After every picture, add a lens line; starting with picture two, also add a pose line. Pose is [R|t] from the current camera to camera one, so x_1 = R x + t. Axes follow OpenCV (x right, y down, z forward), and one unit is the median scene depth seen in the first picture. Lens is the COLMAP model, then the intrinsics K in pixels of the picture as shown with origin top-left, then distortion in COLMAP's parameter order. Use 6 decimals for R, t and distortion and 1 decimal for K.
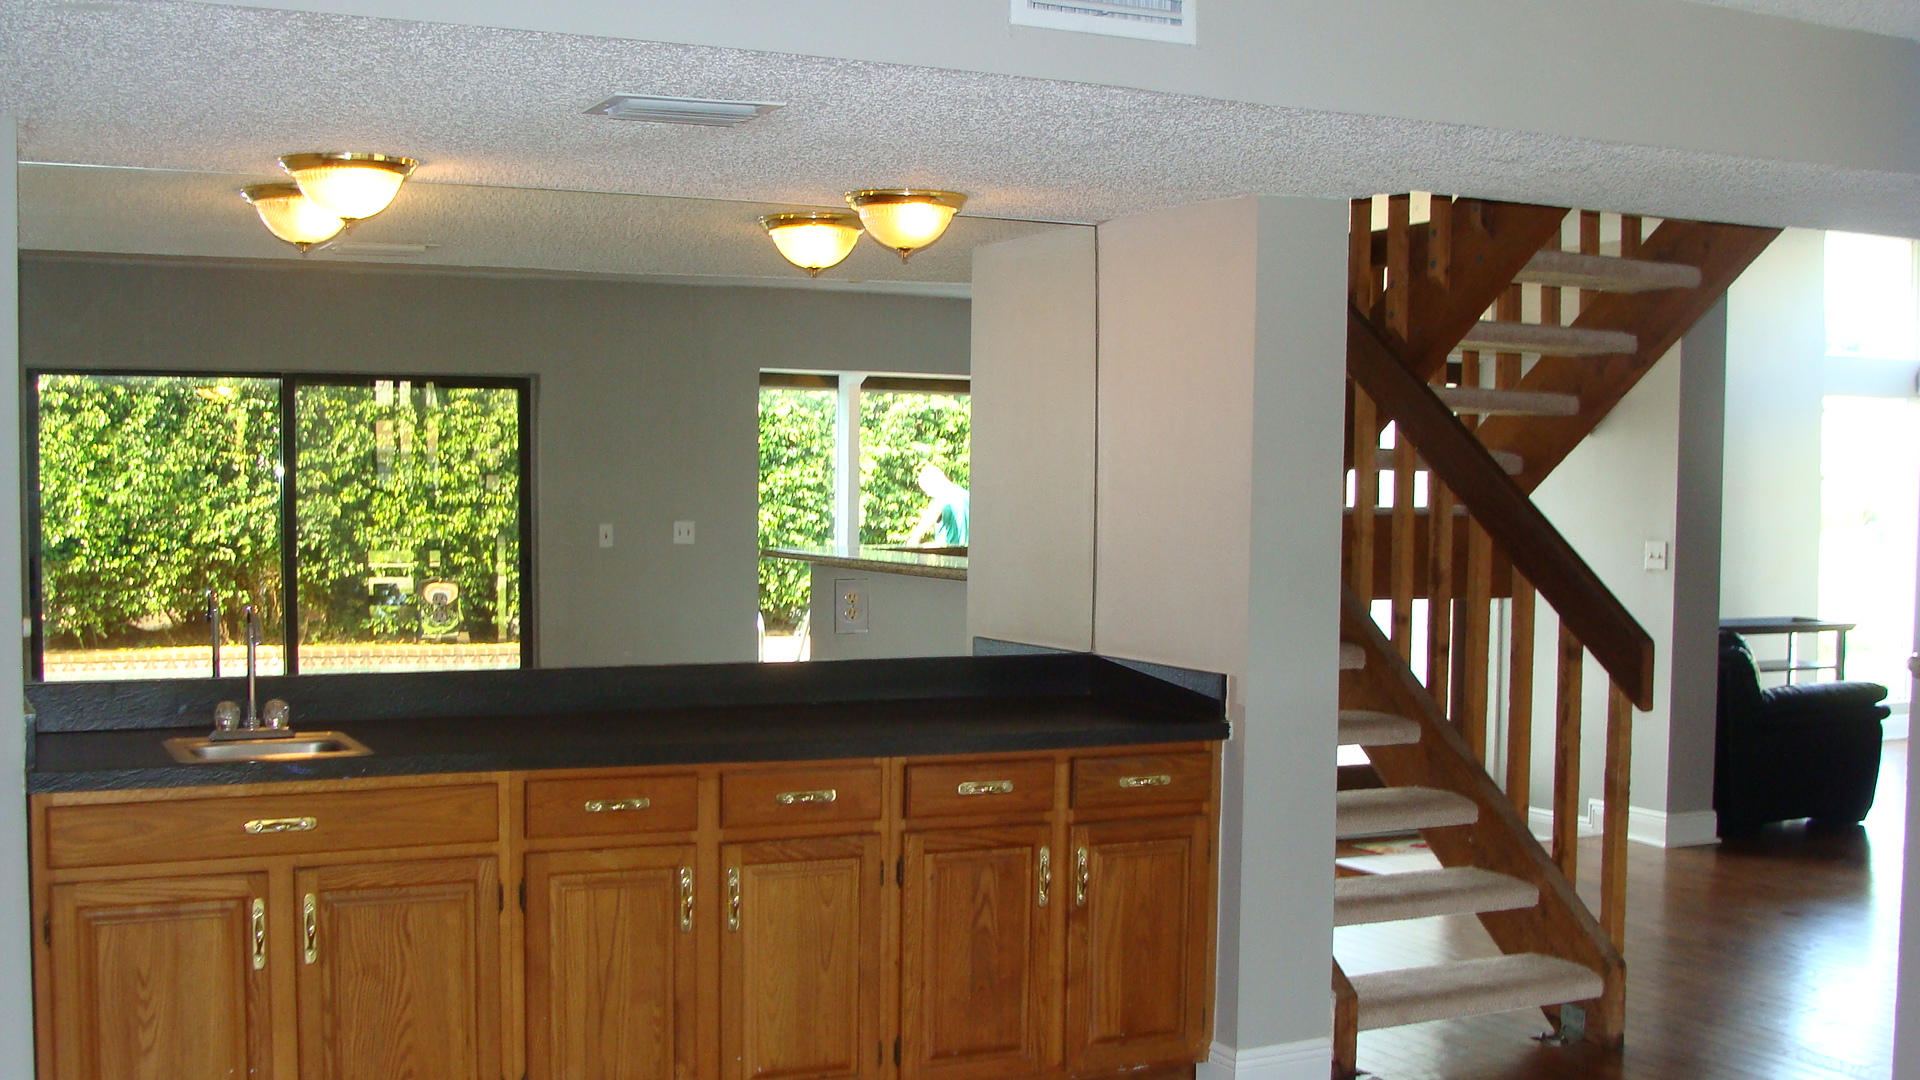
lens RADIAL K [[2150.5, 0, 950.8], [0, 2150.5, 551.8], [0, 0, 1]] dist [-0.257739, 0.405918]
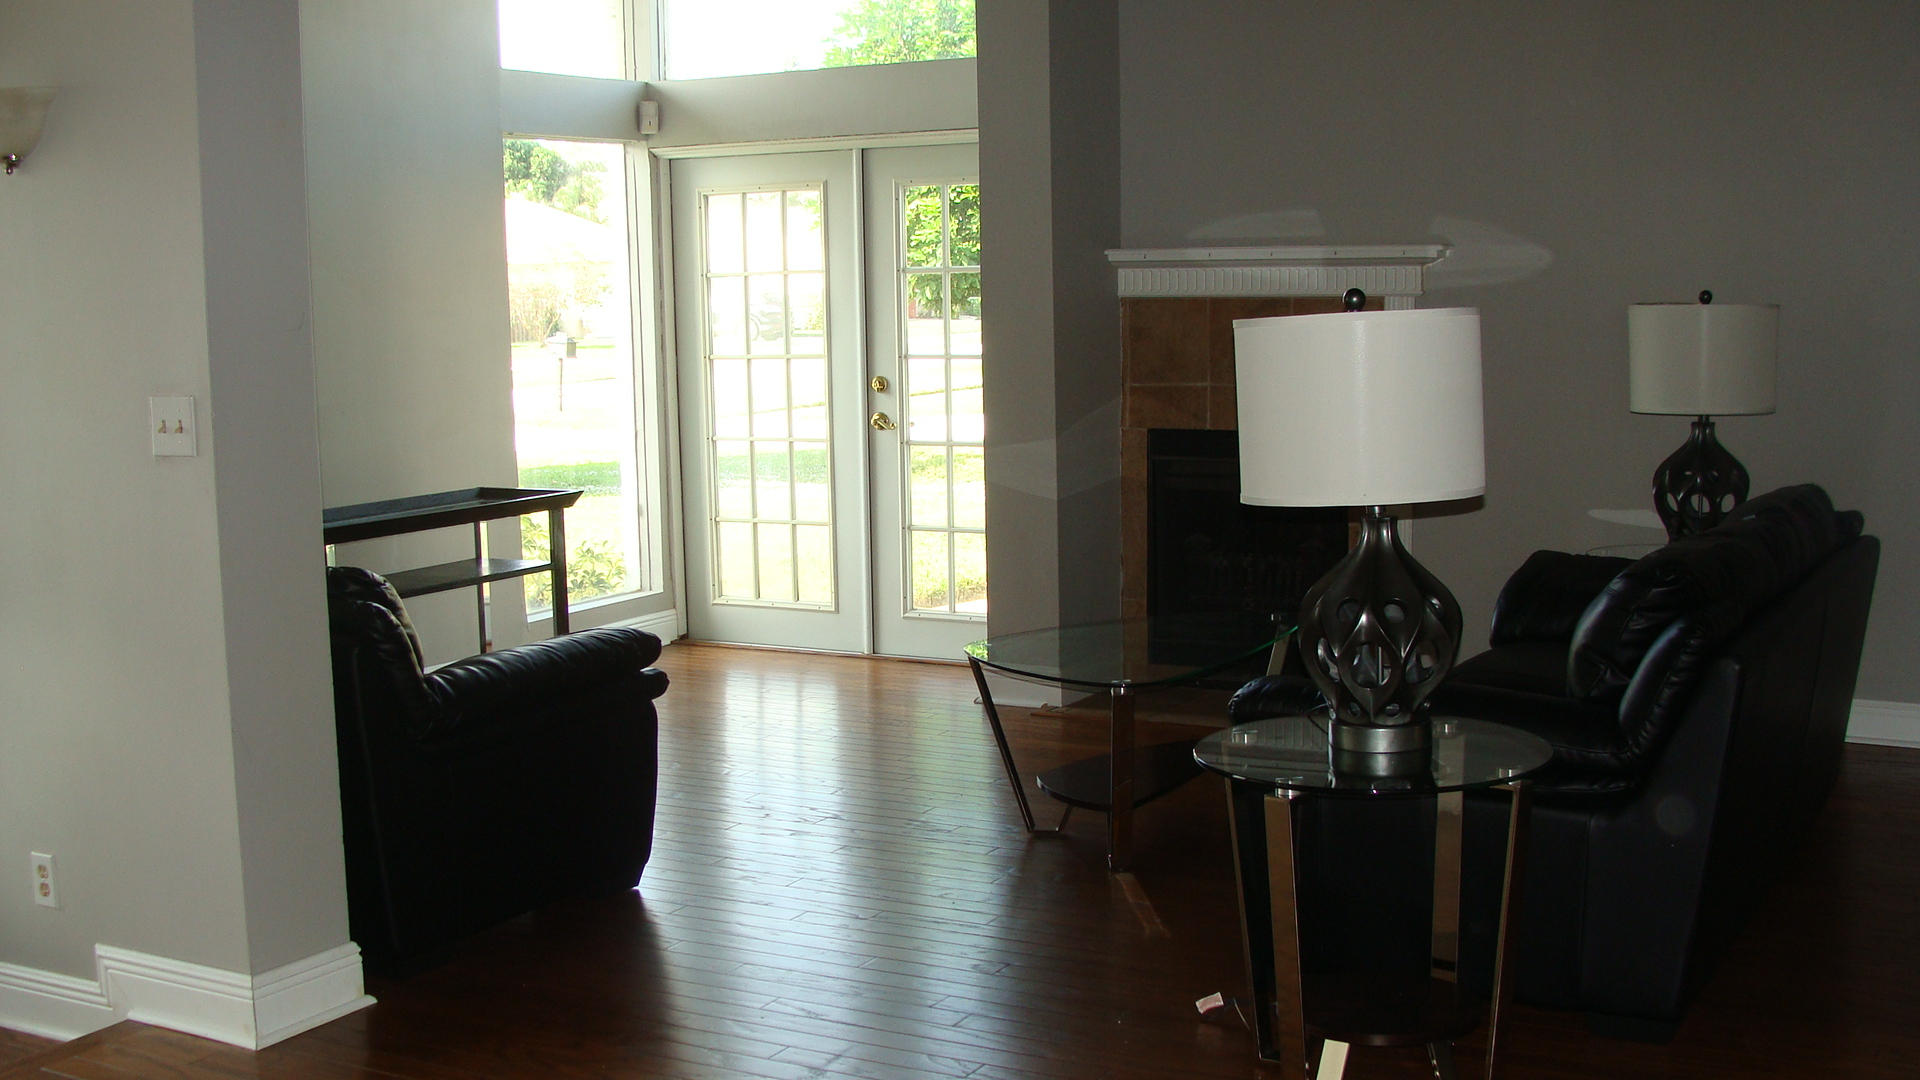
lens RADIAL K [[2150.5, 0, 950.8], [0, 2150.5, 551.8], [0, 0, 1]] dist [-0.257739, 0.405918]
pose [[0.822789, -0.097357, 0.559946, 0.207933], [0.050335, 0.993830, 0.098833, -0.006906], [-0.566113, -0.053134, 0.822613, 0.506392]]
